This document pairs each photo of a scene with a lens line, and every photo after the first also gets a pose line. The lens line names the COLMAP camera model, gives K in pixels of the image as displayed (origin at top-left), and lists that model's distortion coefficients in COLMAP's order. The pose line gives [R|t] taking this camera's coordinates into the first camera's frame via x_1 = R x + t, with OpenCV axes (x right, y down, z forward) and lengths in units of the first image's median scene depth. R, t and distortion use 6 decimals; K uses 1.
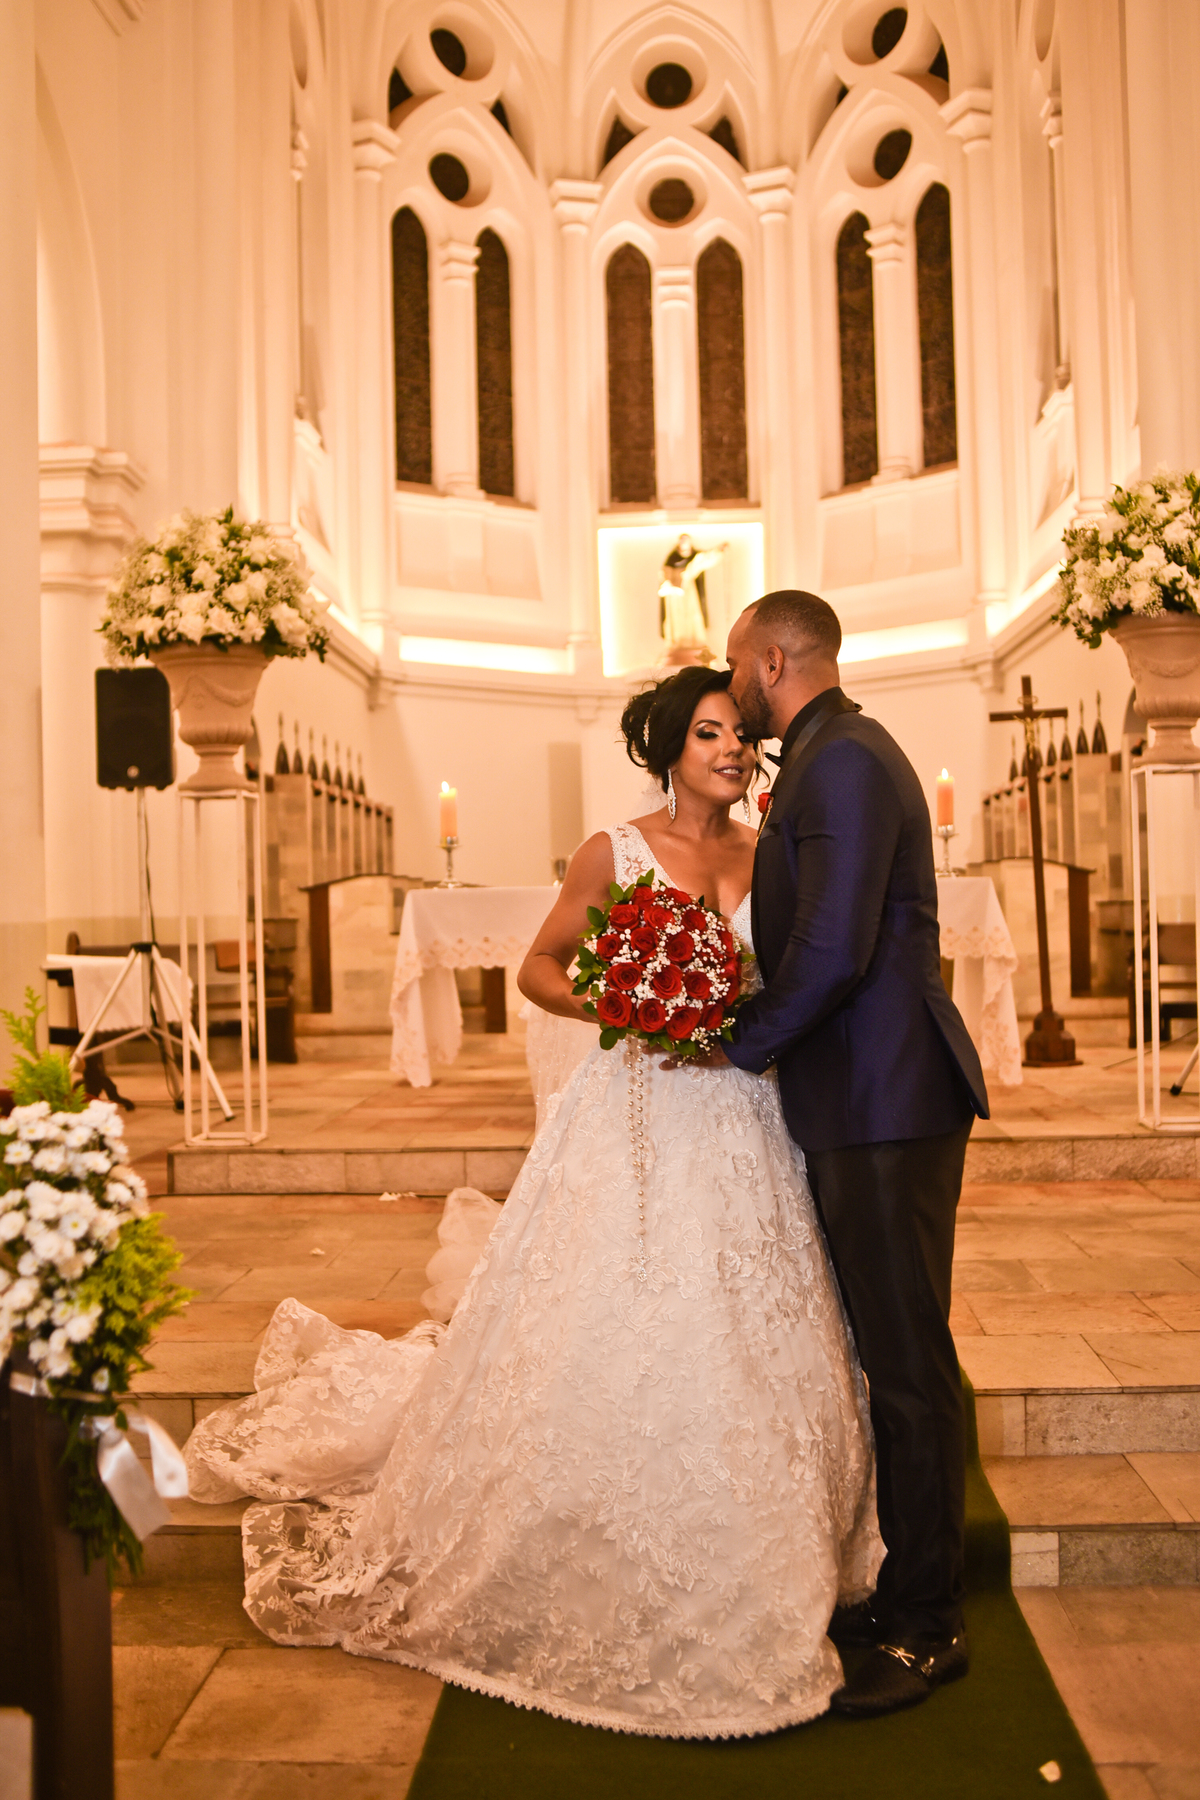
lens RADIAL K [[1796.2, 0, 600.0], [0, 1796.2, 900.0], [0, 0, 1]] dist [-0.093819, 0.105277]
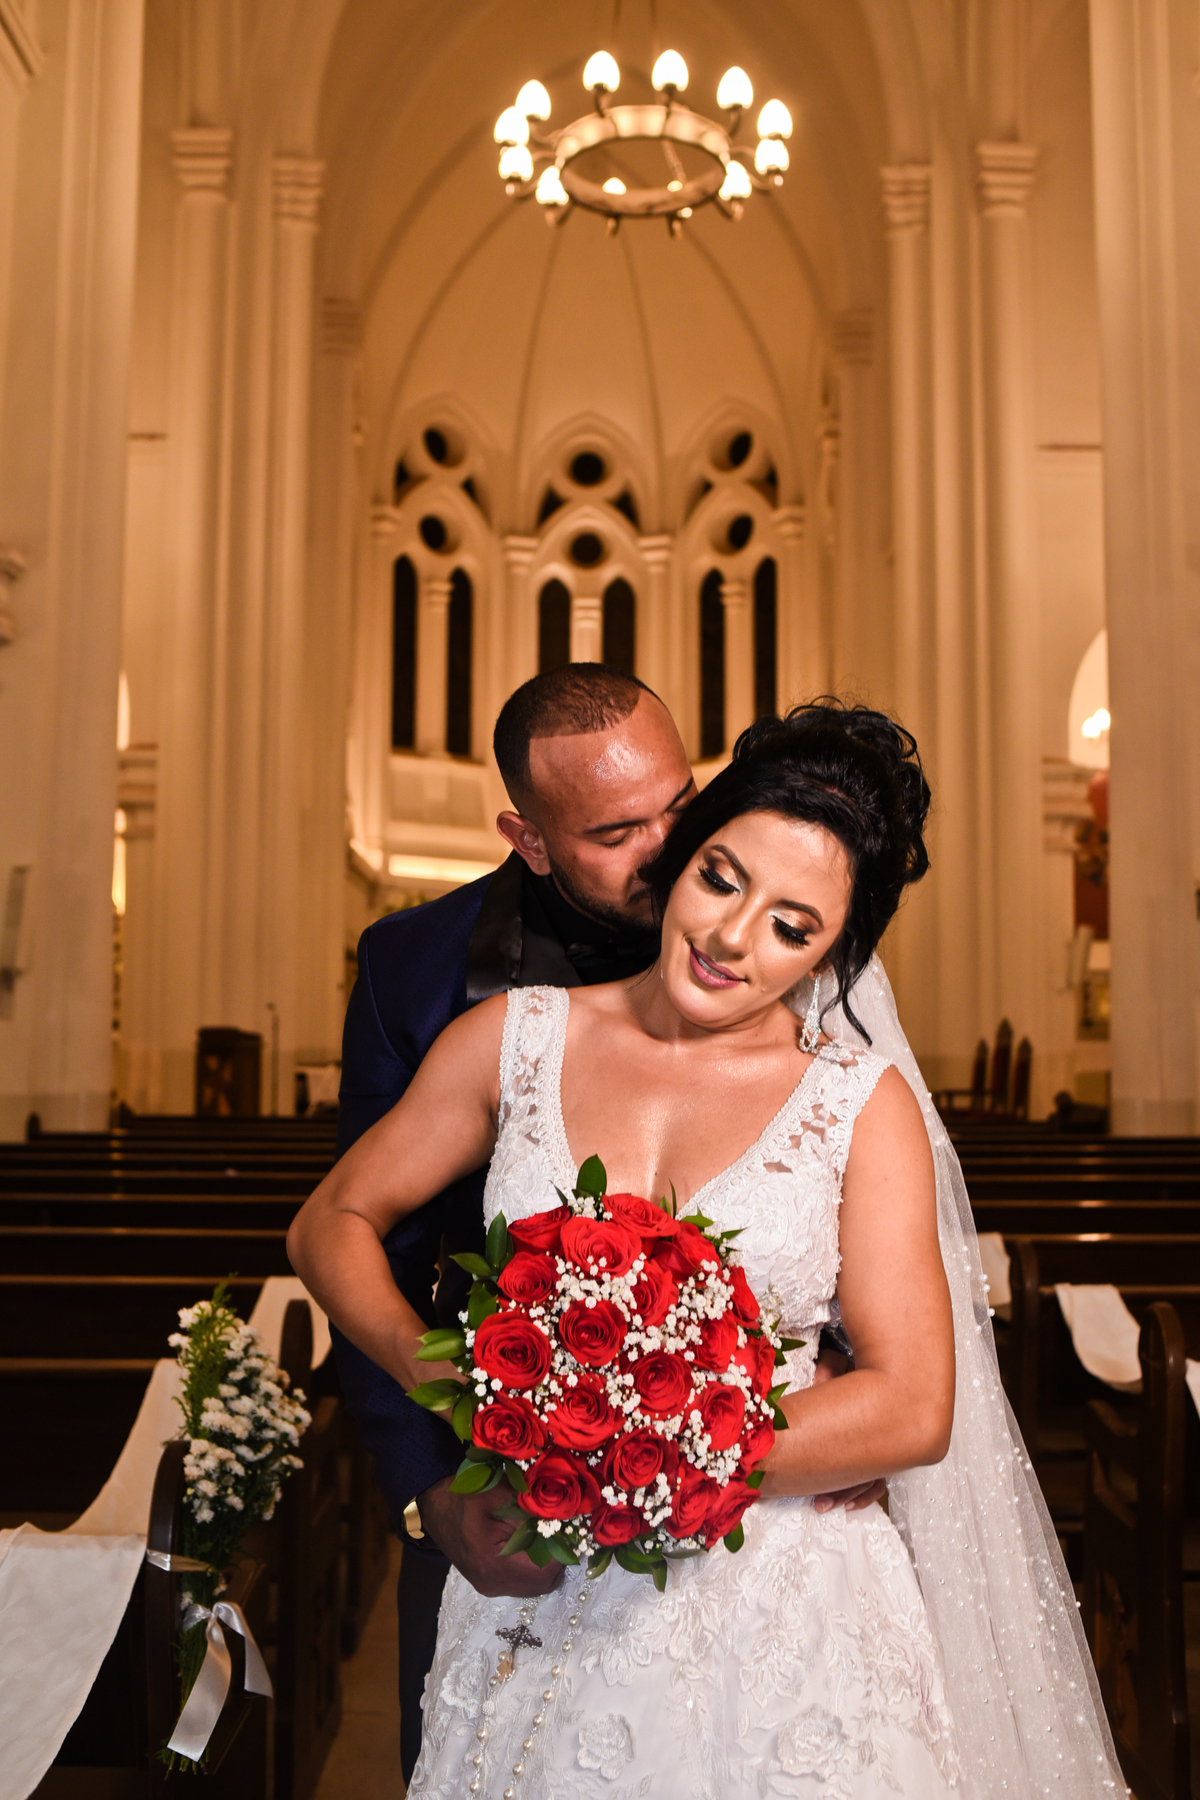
lens RADIAL K [[1849.6, 0, 600.0], [0, 1849.6, 900.0], [0, 0, 1]] dist [-0.072739, 0.026872]
pose [[0.997693, 0.032993, 0.059331, -0.028567], [-0.028606, 0.996897, -0.073335, -0.006577], [-0.061566, 0.071469, 0.995541, -0.464348]]
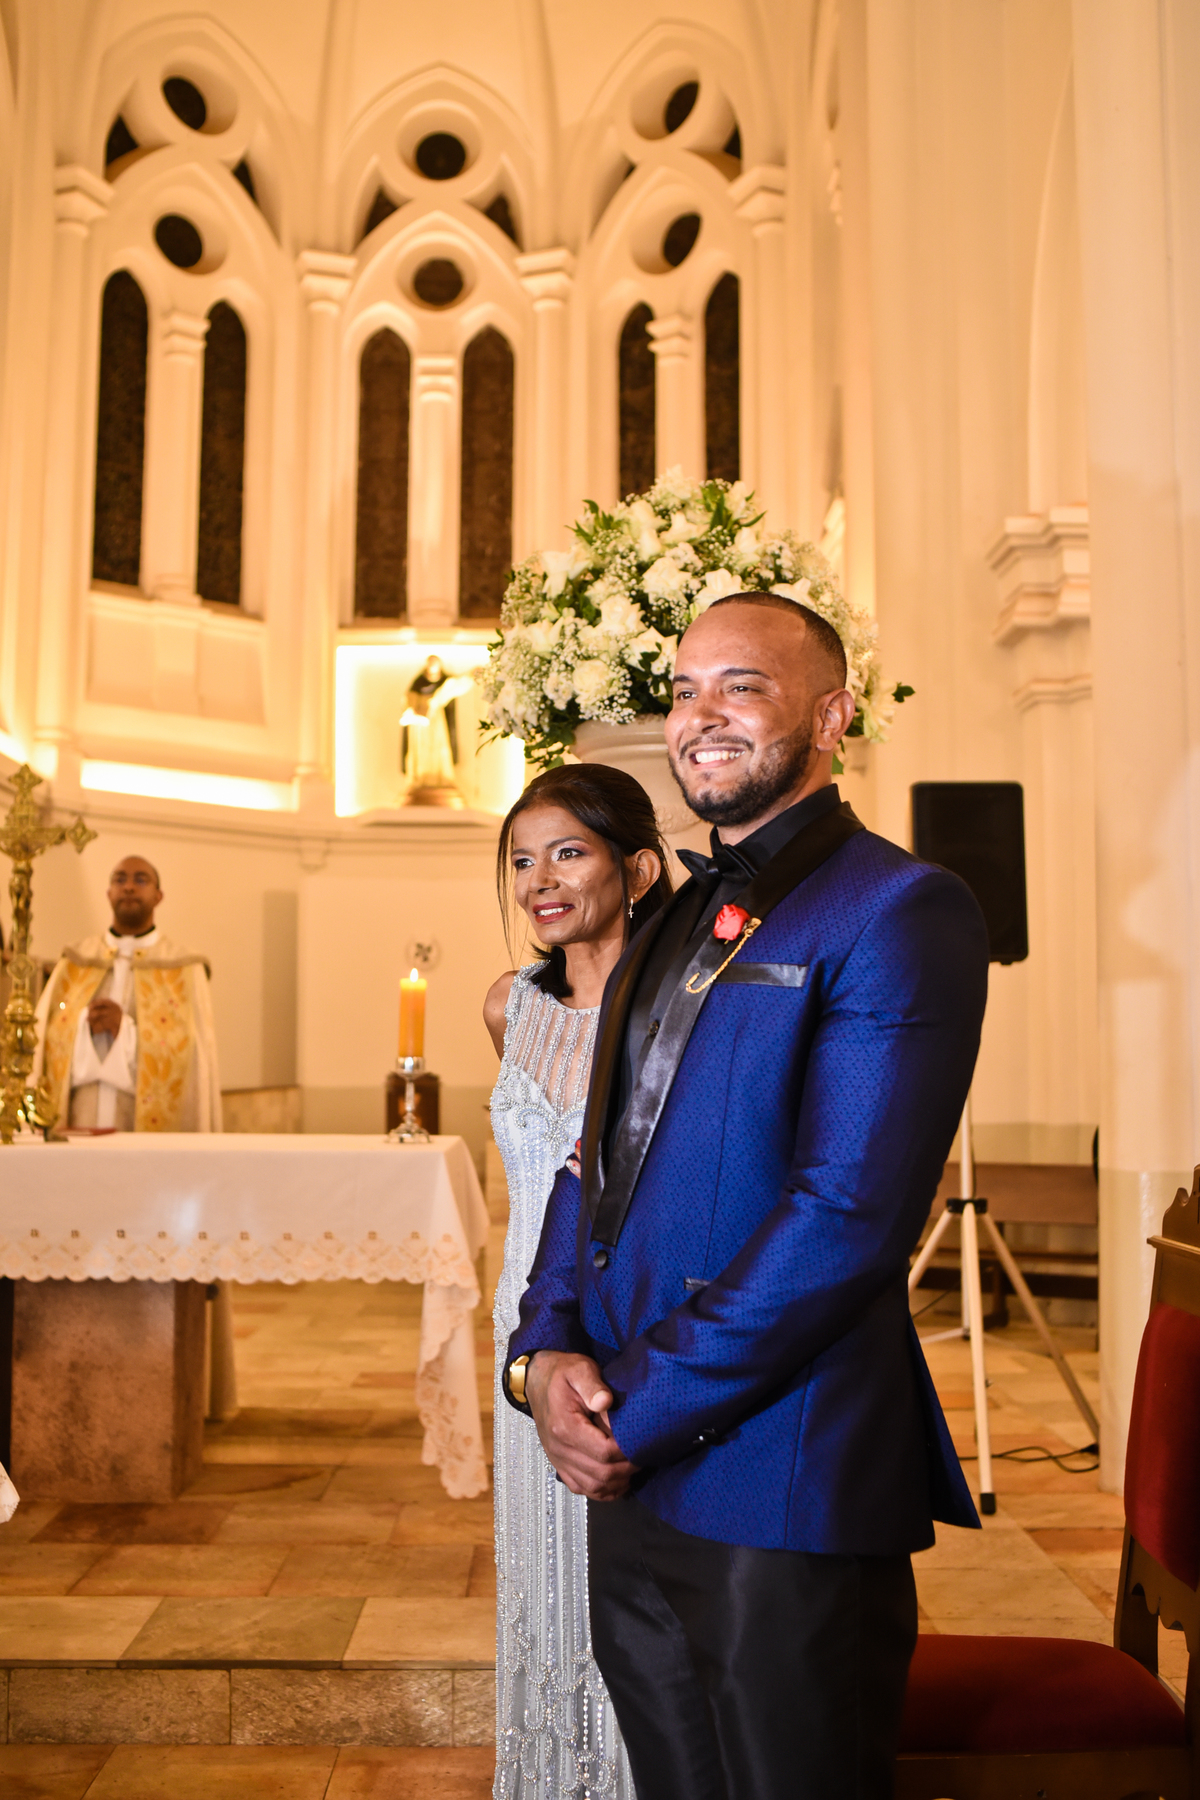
lens RADIAL K [[1849.6, 0, 600.0], [0, 1849.6, 900.0], [0, 0, 1]] dist [-0.072739, 0.026872]
pose [[0.997191, 0.032901, 0.067281, 0.071531], [-0.027311, 0.996226, -0.082387, -0.014972], [-0.069738, 0.080318, 0.994327, 0.114030]]
